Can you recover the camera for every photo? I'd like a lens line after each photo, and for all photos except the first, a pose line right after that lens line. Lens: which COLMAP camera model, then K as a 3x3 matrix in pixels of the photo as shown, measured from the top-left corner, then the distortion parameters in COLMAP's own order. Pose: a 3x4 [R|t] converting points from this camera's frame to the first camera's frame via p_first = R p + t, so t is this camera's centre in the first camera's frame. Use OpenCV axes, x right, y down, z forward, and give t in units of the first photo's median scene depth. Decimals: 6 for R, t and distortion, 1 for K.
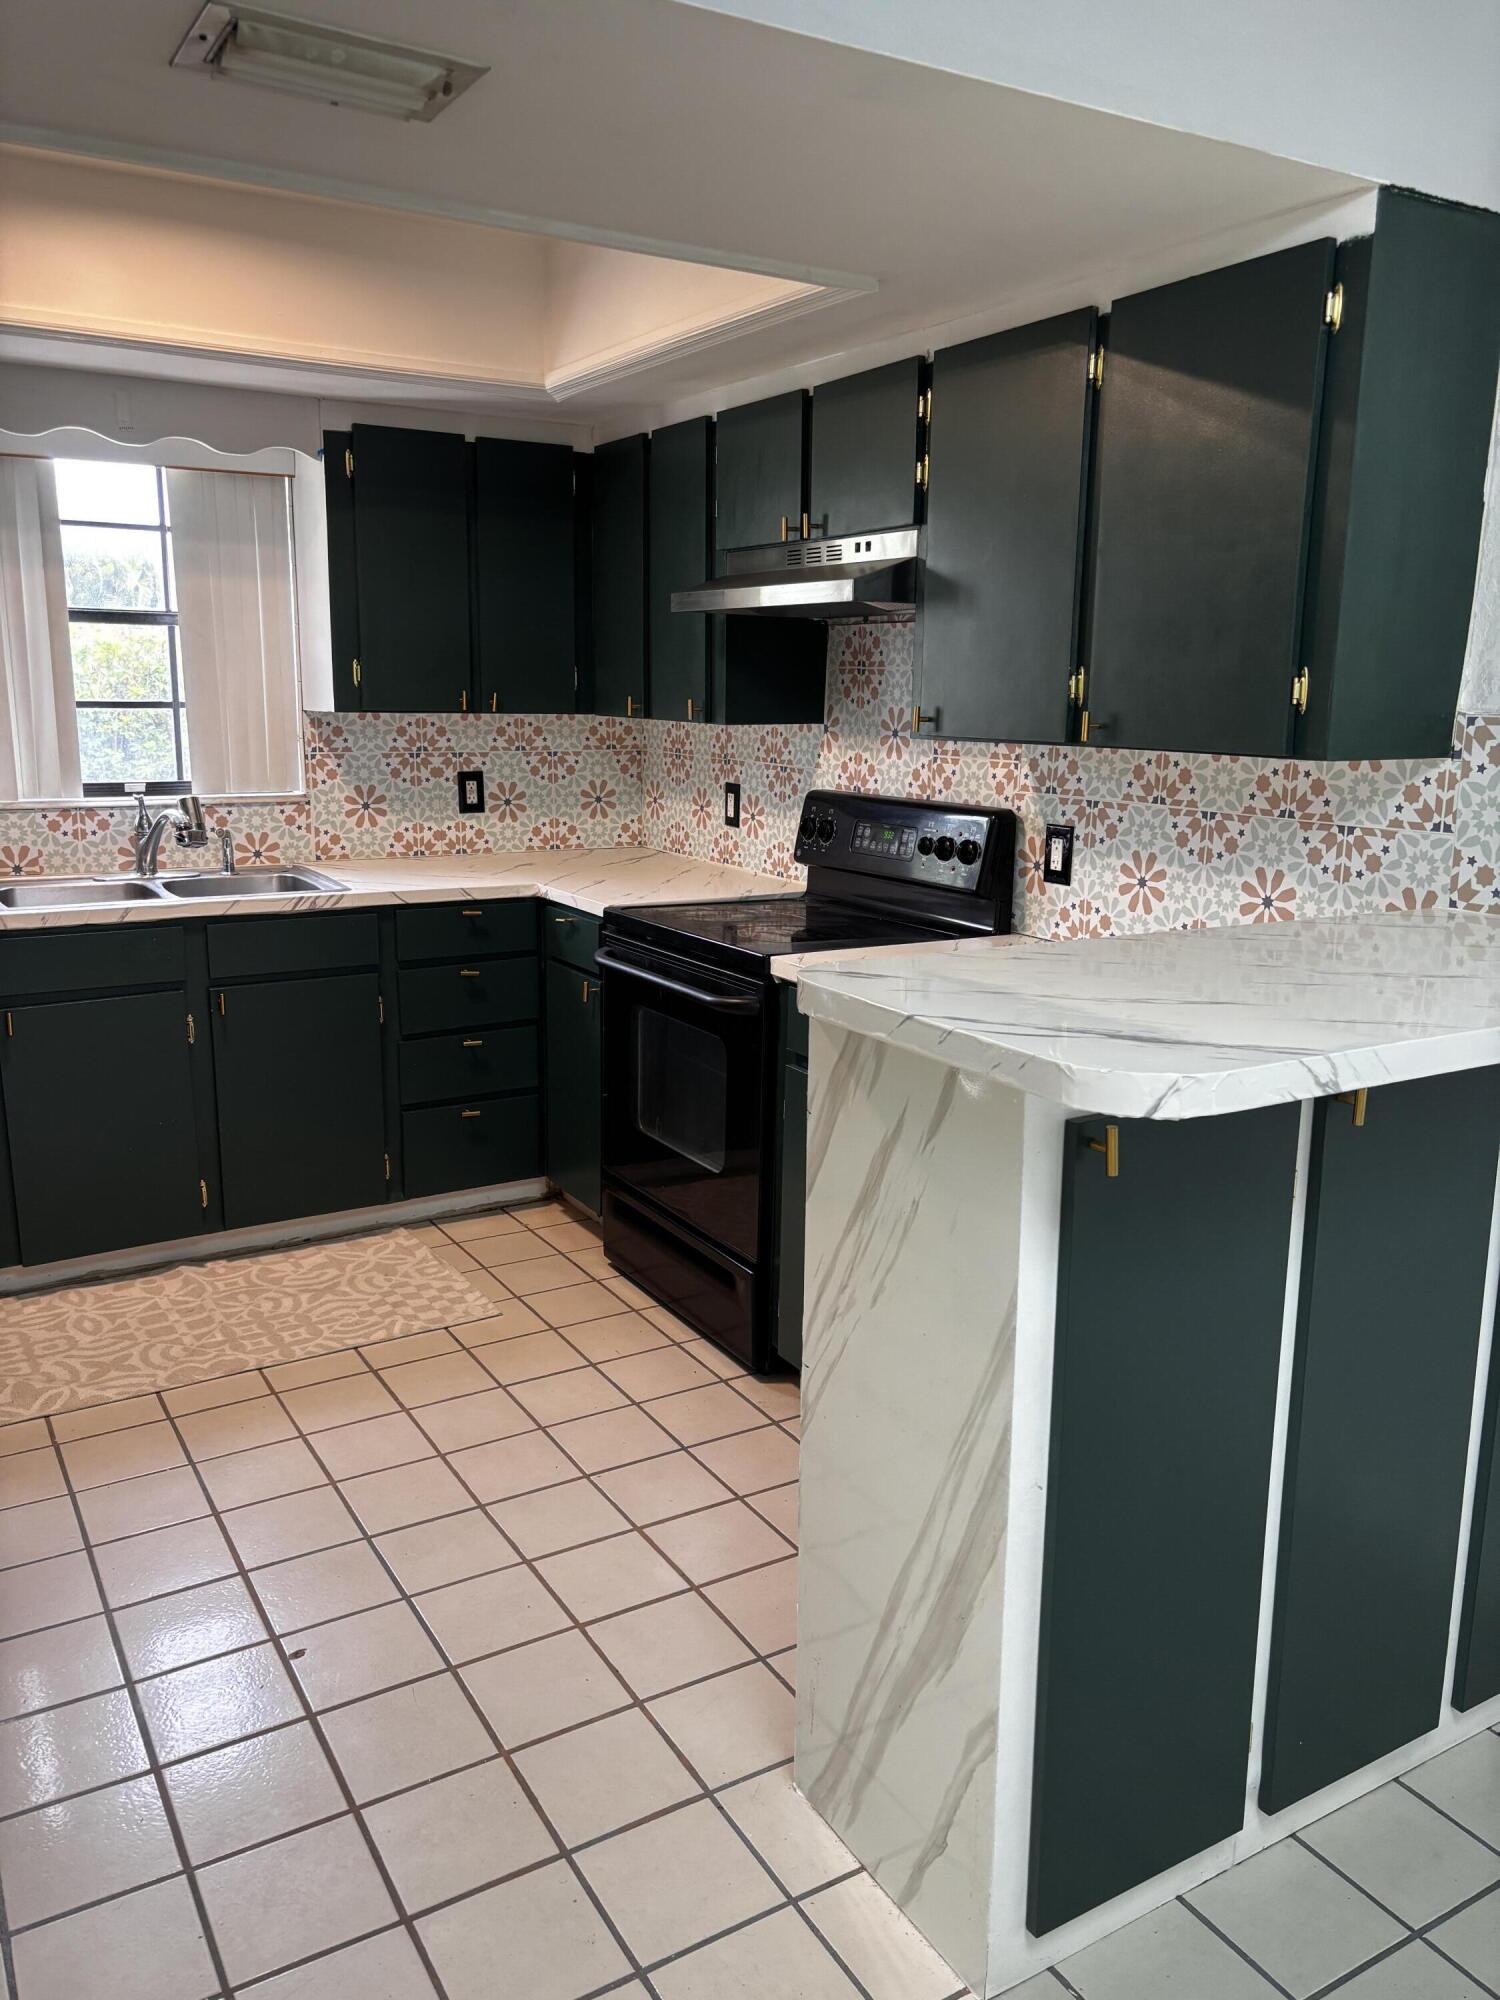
lens RADIAL K [[1520.9, 0, 741.7], [0, 1520.9, 1029.7], [0, 0, 1]] dist [0.049360, -0.055391]
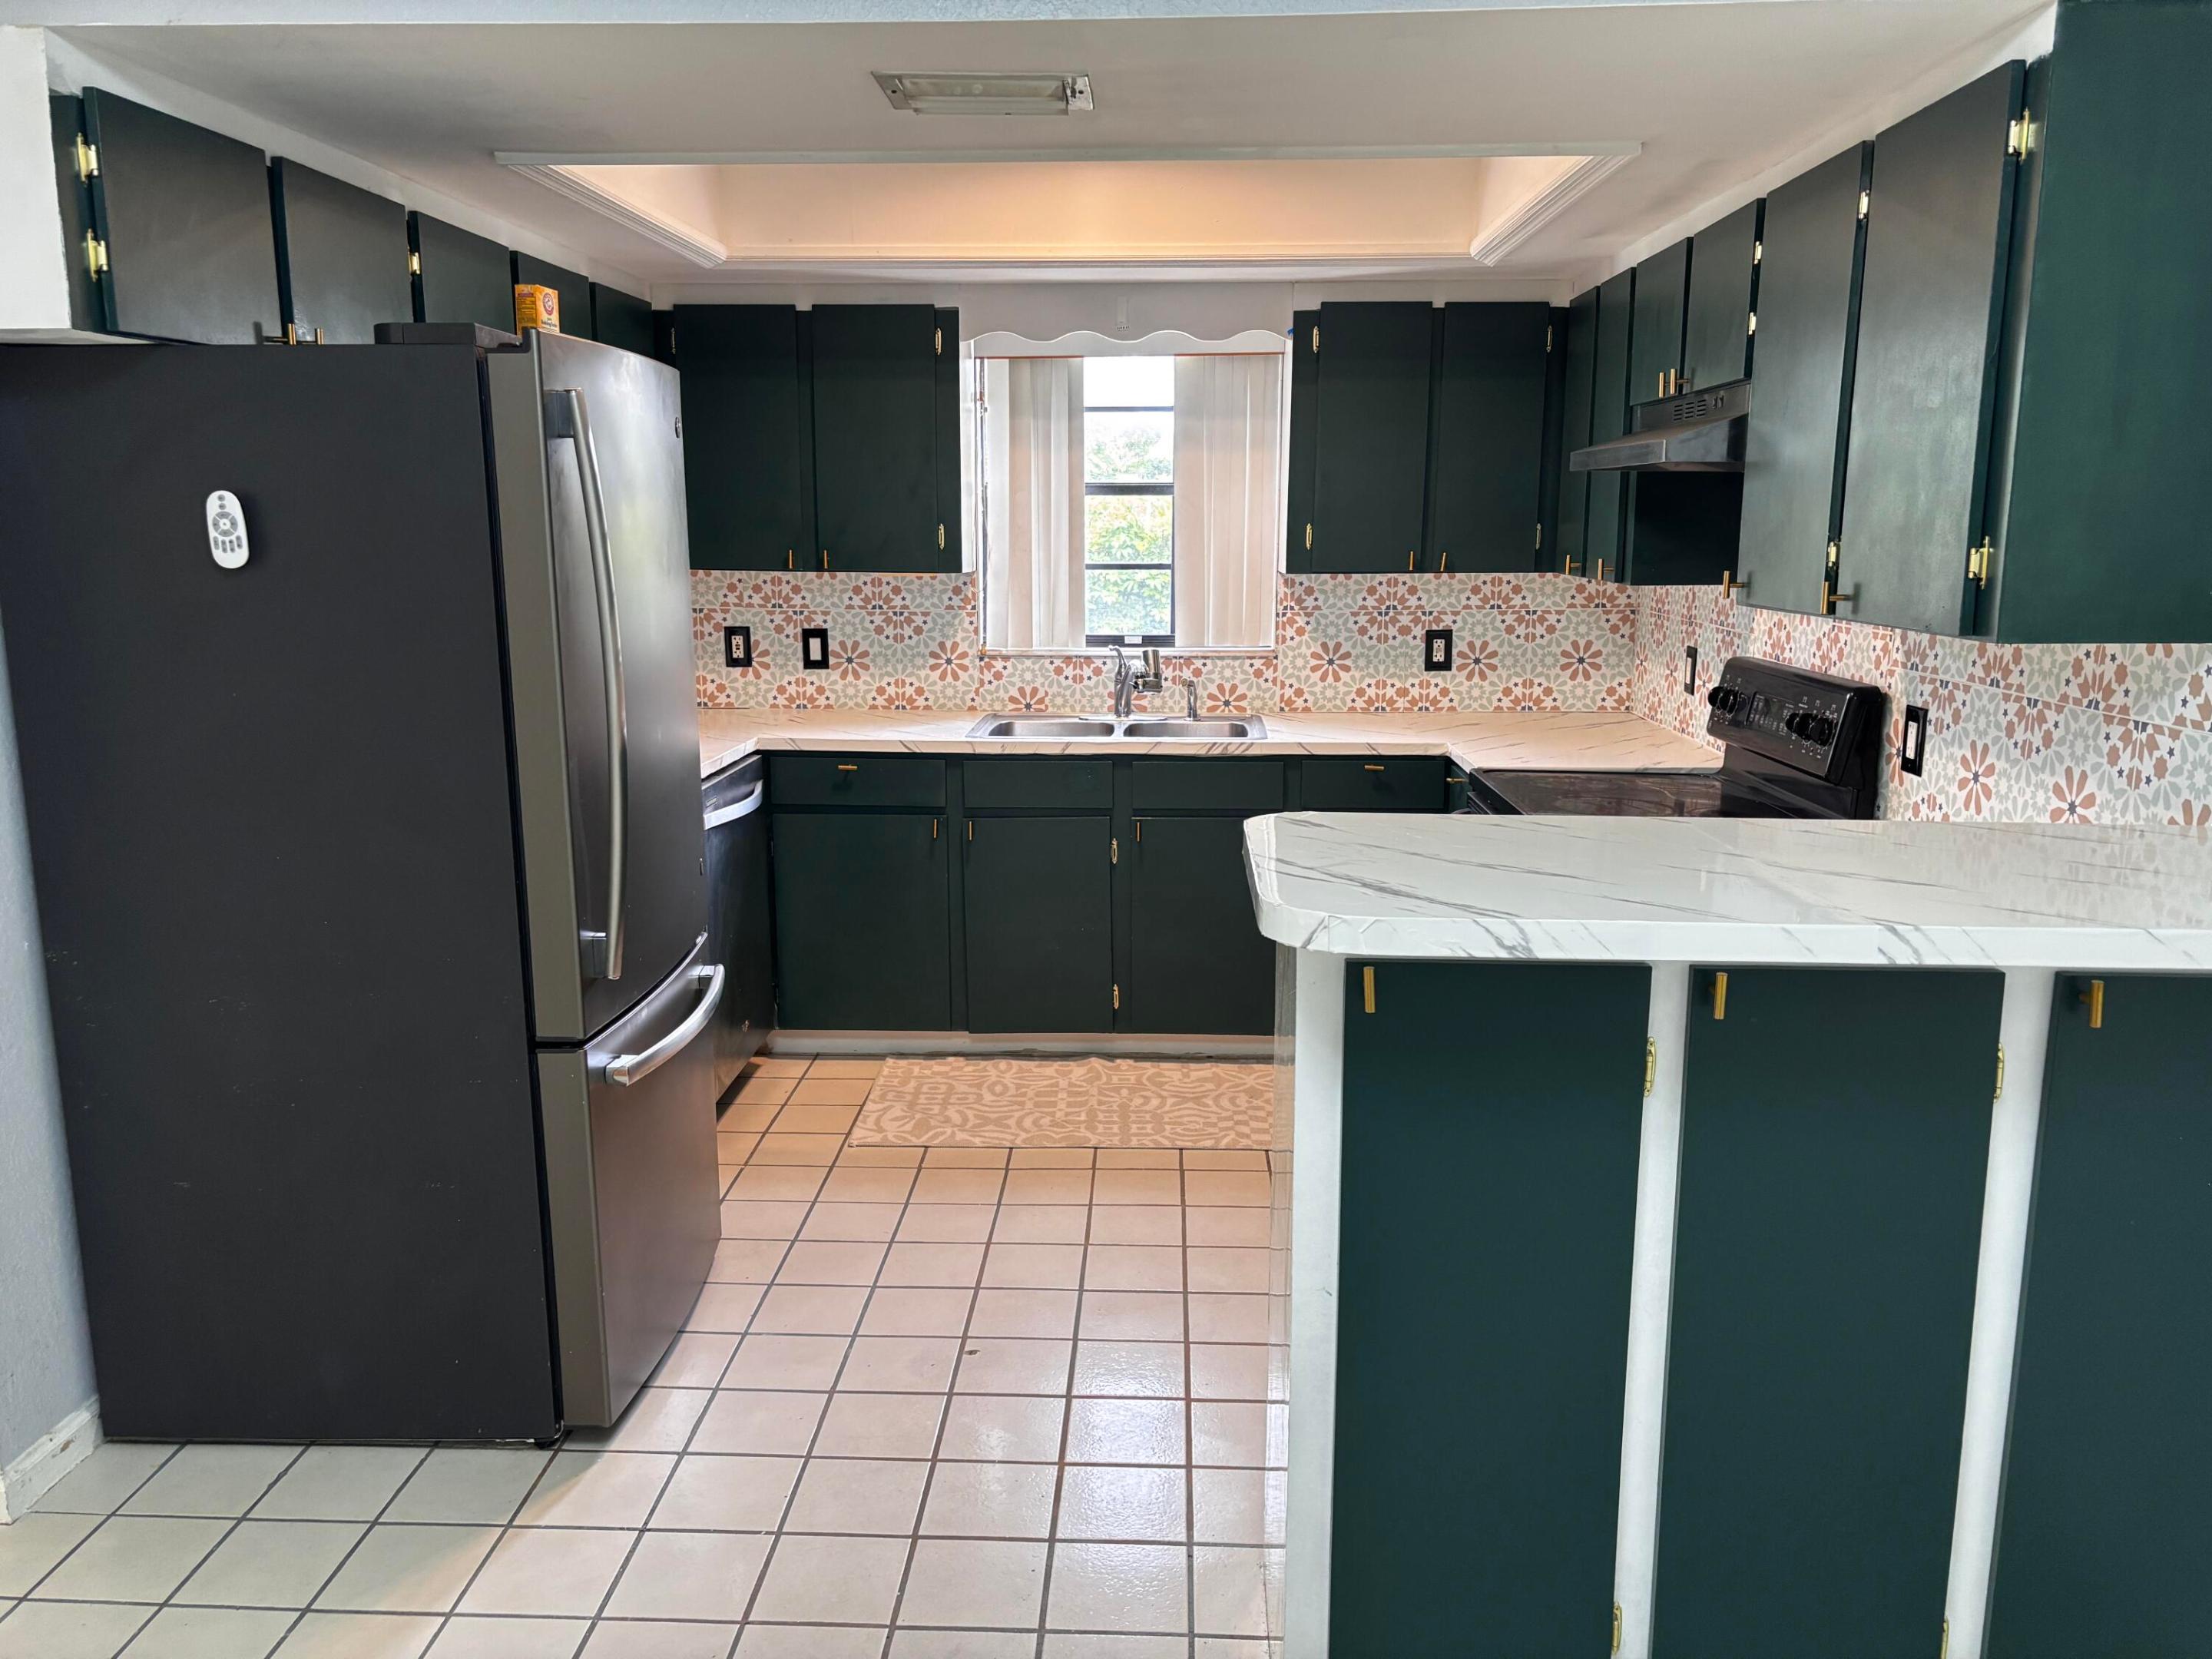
lens RADIAL K [[1719.9, 0, 1106.7], [0, 1719.9, 853.5], [0, 0, 1]] dist [0.242529, -0.131750]
pose [[0.837341, 0.096093, -0.538169, 0.307505], [-0.112762, 0.993620, 0.001969, -0.000672], [0.534925, 0.059036, 0.842835, -0.085800]]
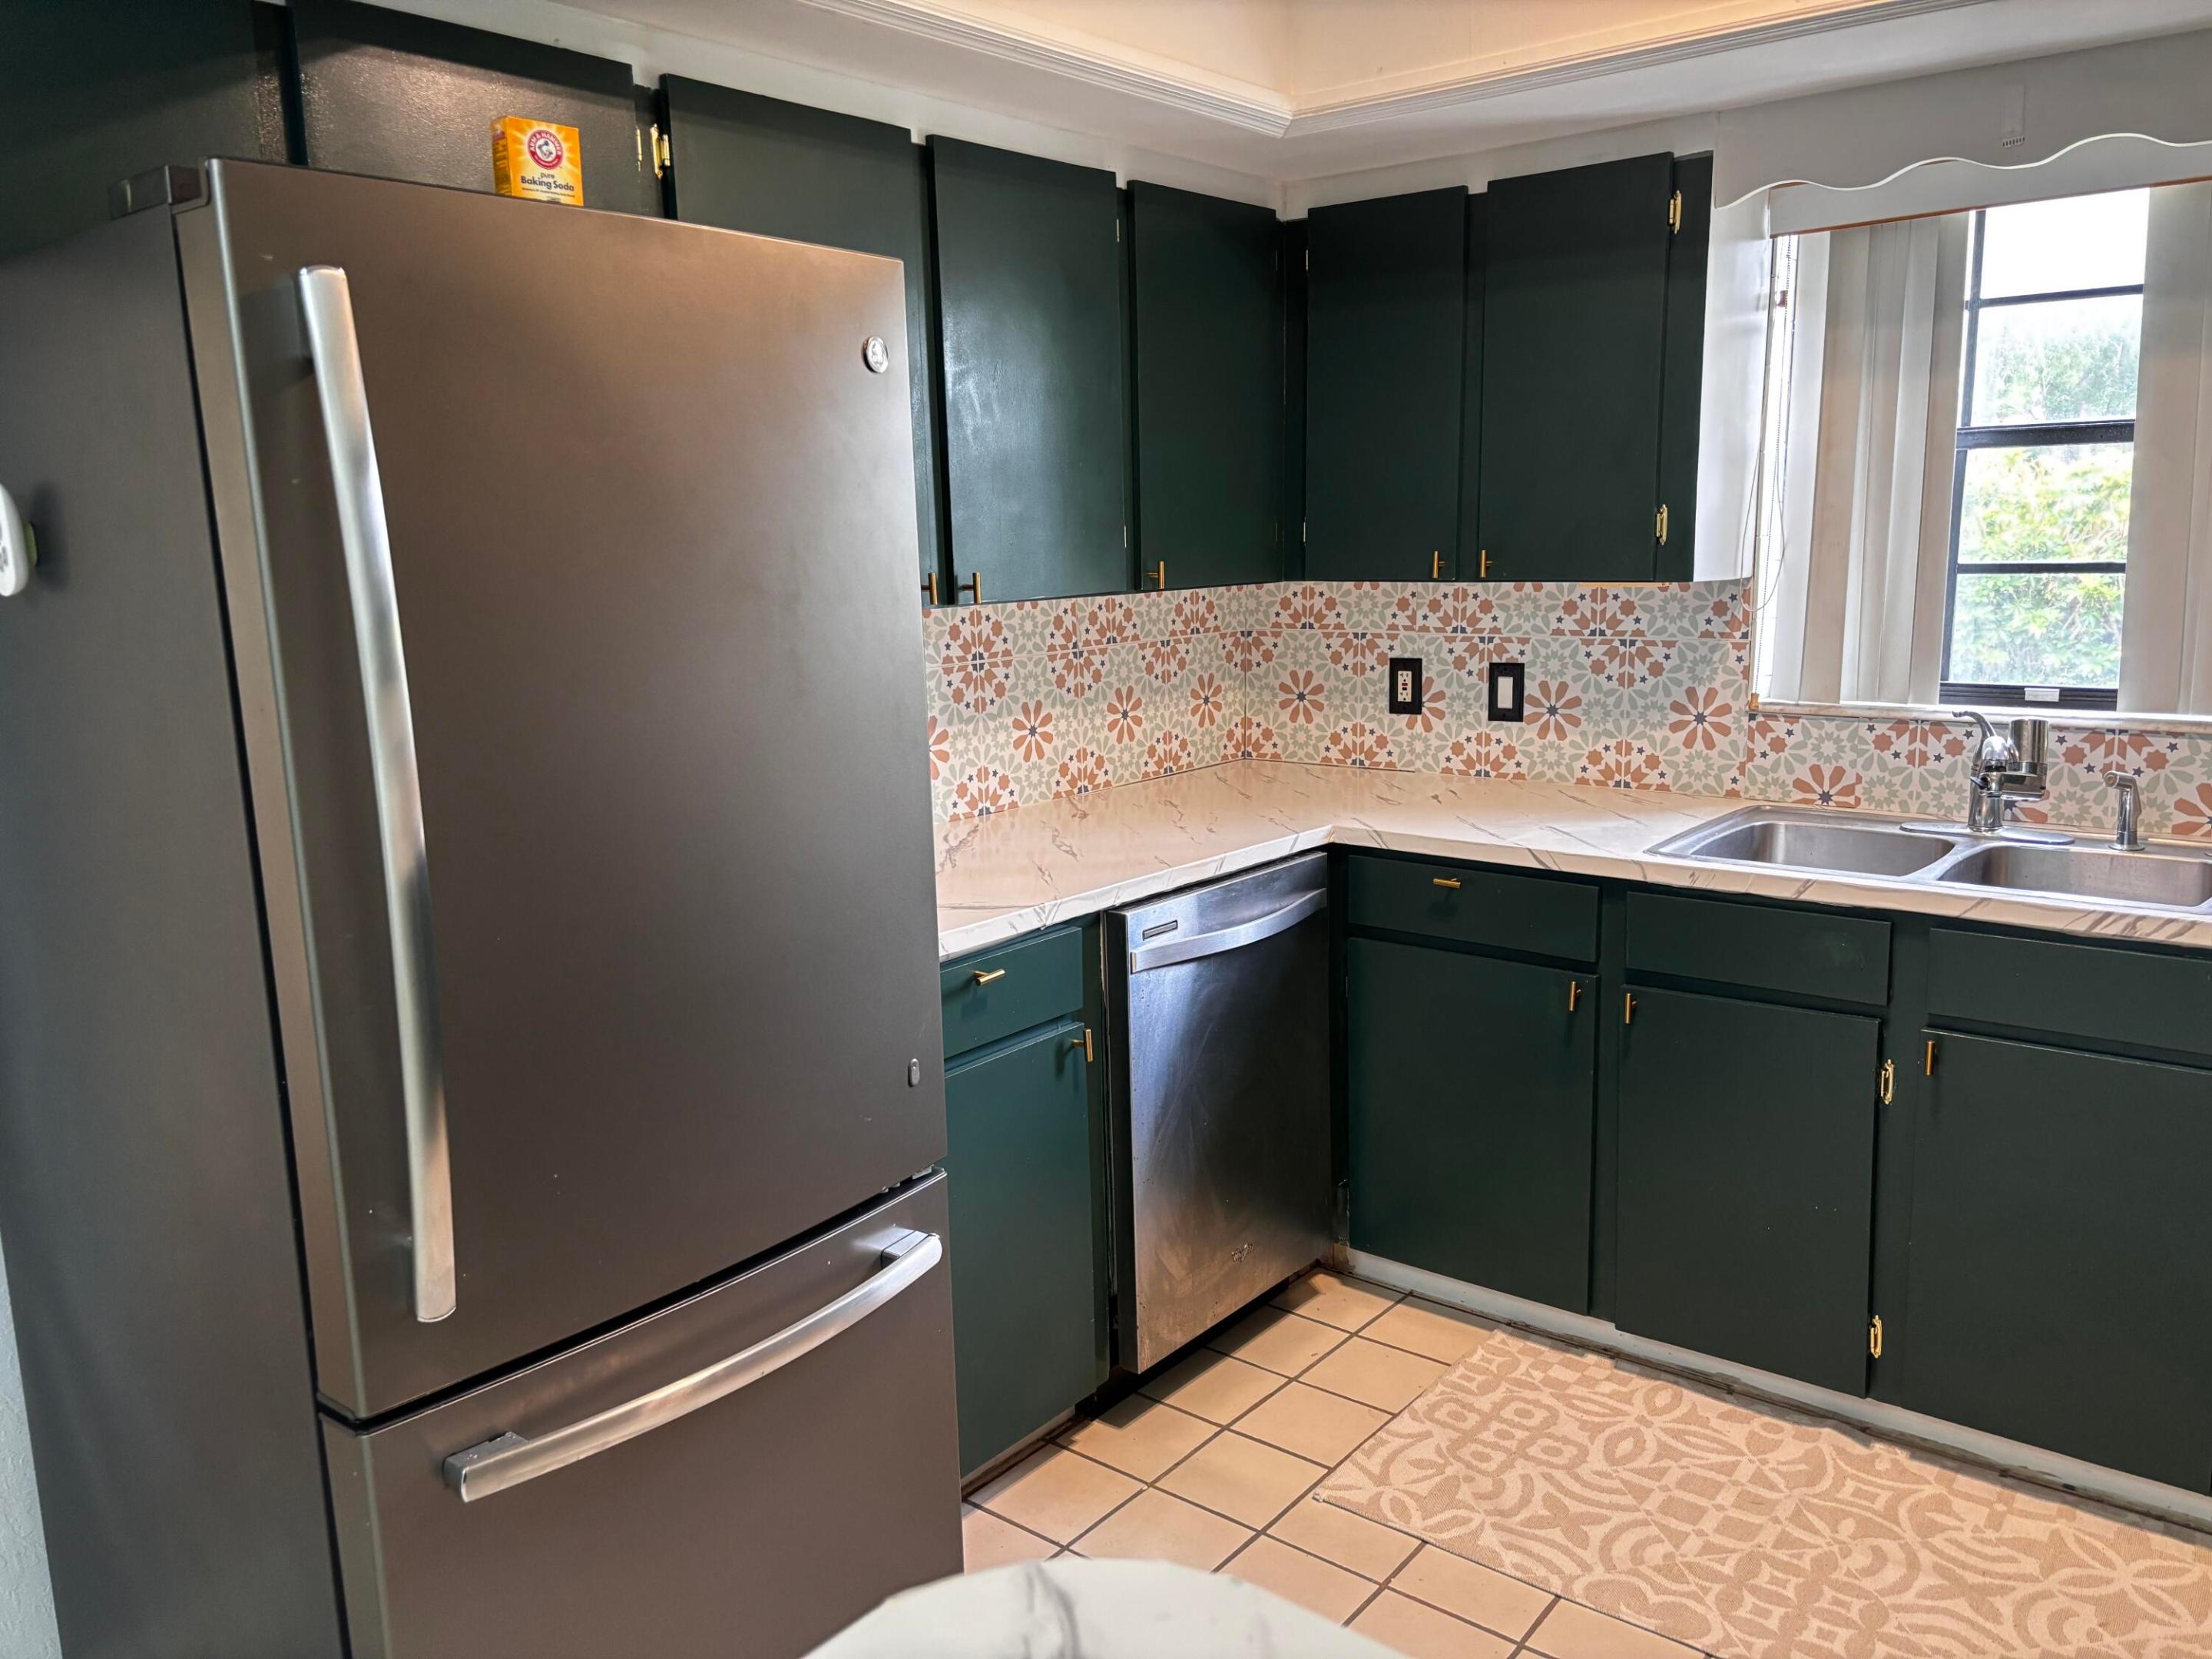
lens RADIAL K [[1673.4, 0, 1105.6], [0, 1673.4, 841.7], [0, 0, 1]] dist [0.041459, -0.055731]
pose [[0.335910, 0.155978, -0.928889, 0.151296], [-0.183110, 0.978192, 0.098040, -0.099505], [0.923924, 0.137156, 0.357145, 0.407292]]
